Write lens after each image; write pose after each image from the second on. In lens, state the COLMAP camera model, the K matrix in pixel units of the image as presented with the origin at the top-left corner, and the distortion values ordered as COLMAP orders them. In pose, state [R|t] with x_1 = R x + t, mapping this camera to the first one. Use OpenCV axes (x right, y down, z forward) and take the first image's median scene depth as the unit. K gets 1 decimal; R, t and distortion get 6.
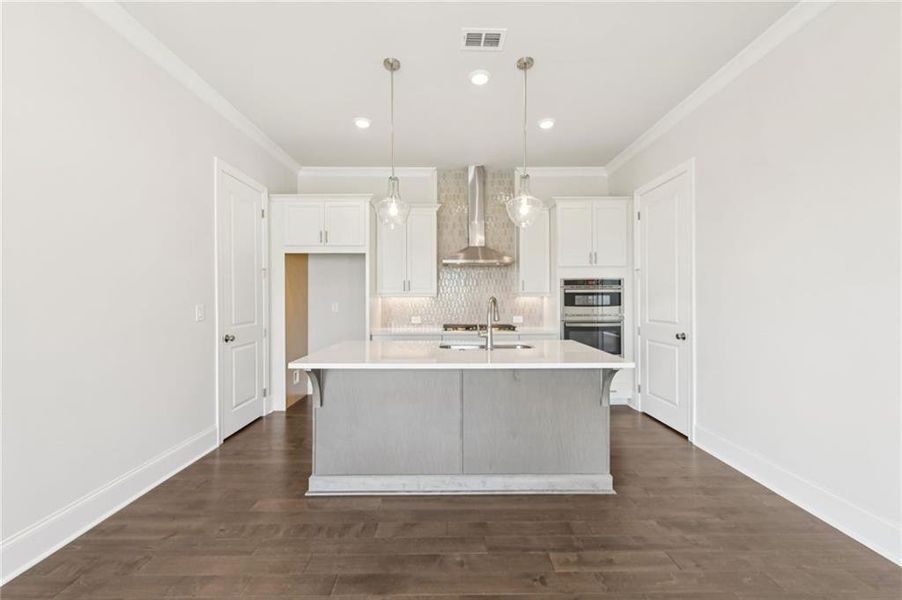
lens RADIAL K [[361.5, 0, 453.1], [0, 361.5, 298.4], [0, 0, 1]] dist [0.007650, -0.000695]
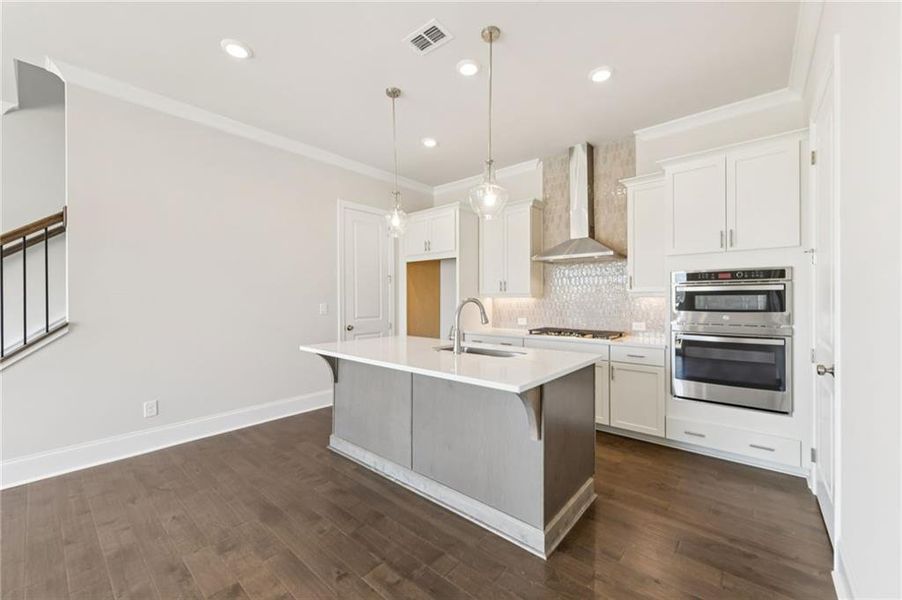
lens RADIAL K [[361.5, 0, 449.5], [0, 361.5, 299.0], [0, 0, 1]] dist [0.007650, -0.000695]
pose [[0.746829, 0.001502, -0.665014, 0.449870], [-0.000961, 0.999999, 0.001180, -0.001778], [0.665015, -0.000242, 0.746830, 0.171606]]
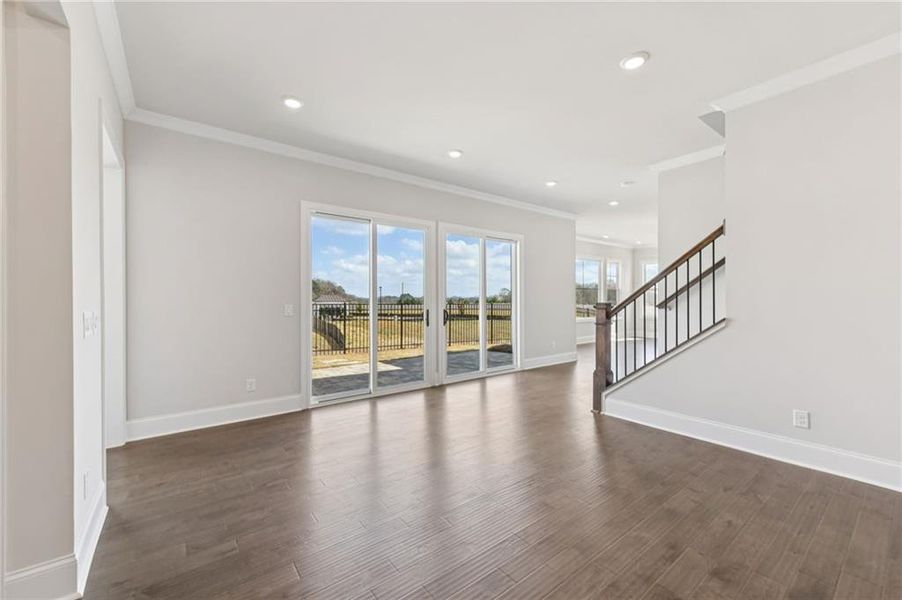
lens RADIAL K [[361.5, 0, 448.7], [0, 361.5, 299.9], [0, 0, 1]] dist [0.007650, -0.000695]
pose [[-0.800567, 0.001436, -0.599241, 0.426141], [0.000634, 0.999999, 0.001549, 0.002321], [0.599243, 0.000860, -0.800567, 0.464862]]
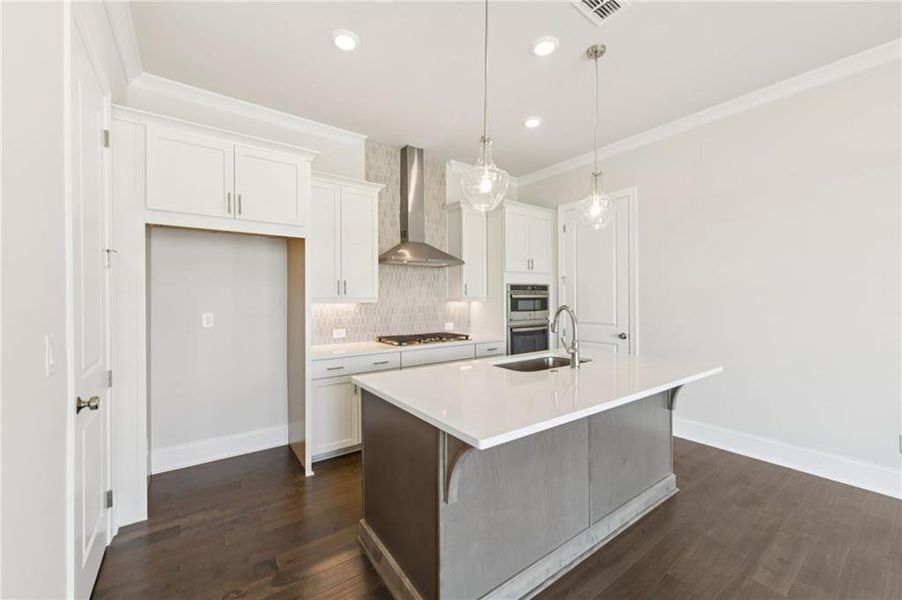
lens RADIAL K [[361.5, 0, 451.5], [0, 361.5, 297.6], [0, 0, 1]] dist [0.007650, -0.000695]
pose [[0.808738, 0.000824, 0.588169, -0.403543], [0.001079, 0.999995, -0.002886, -0.013677], [-0.588169, 0.002969, 0.808733, 0.298124]]
